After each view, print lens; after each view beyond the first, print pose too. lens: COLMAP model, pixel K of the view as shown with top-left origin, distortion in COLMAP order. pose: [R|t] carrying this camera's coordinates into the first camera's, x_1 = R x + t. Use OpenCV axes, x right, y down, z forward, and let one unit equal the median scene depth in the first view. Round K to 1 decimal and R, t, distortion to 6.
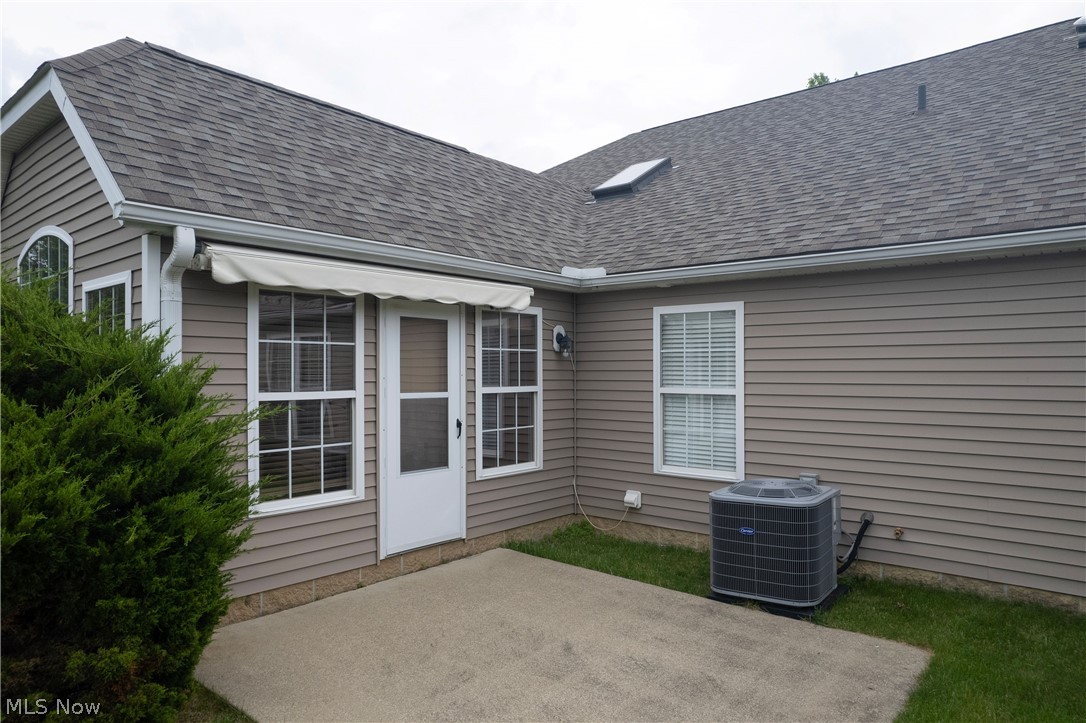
lens RADIAL K [[682.2, 0, 542.4], [0, 682.2, 369.1], [0, 0, 1]] dist [-0.038535, 0.043749]
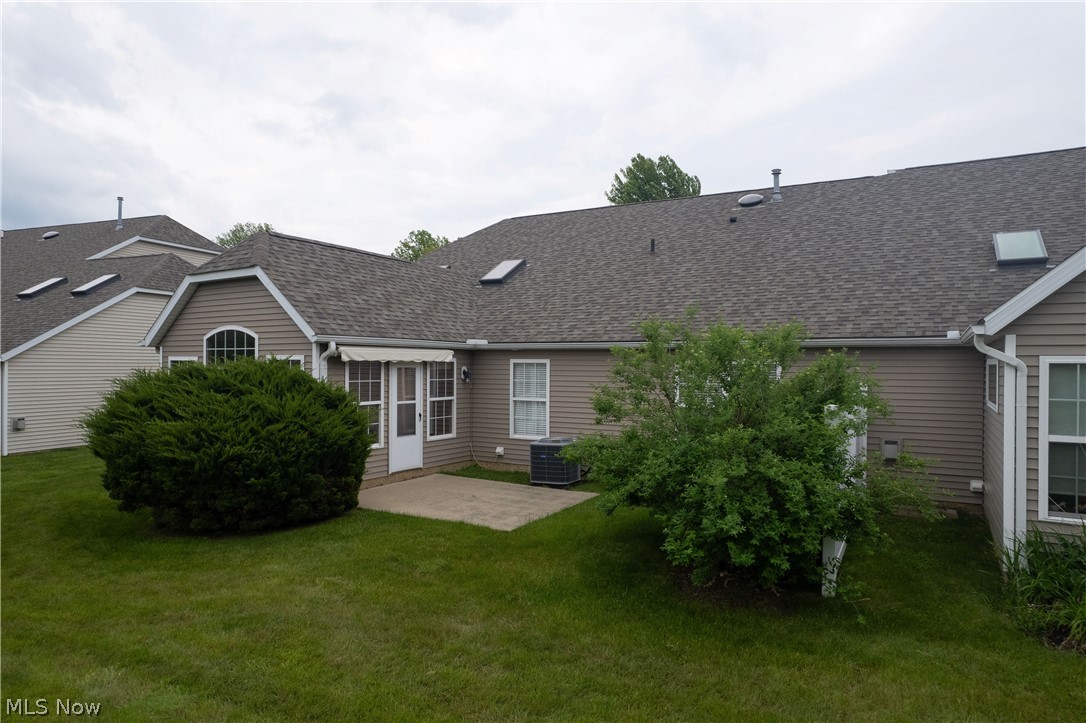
lens RADIAL K [[682.2, 0, 542.4], [0, 682.2, 369.1], [0, 0, 1]] dist [-0.038535, 0.043749]
pose [[0.983865, 0.006895, 0.178781, -0.123385], [-0.008354, 0.999938, 0.007411, -0.082497], [-0.178719, -0.008785, 0.983861, -1.165128]]
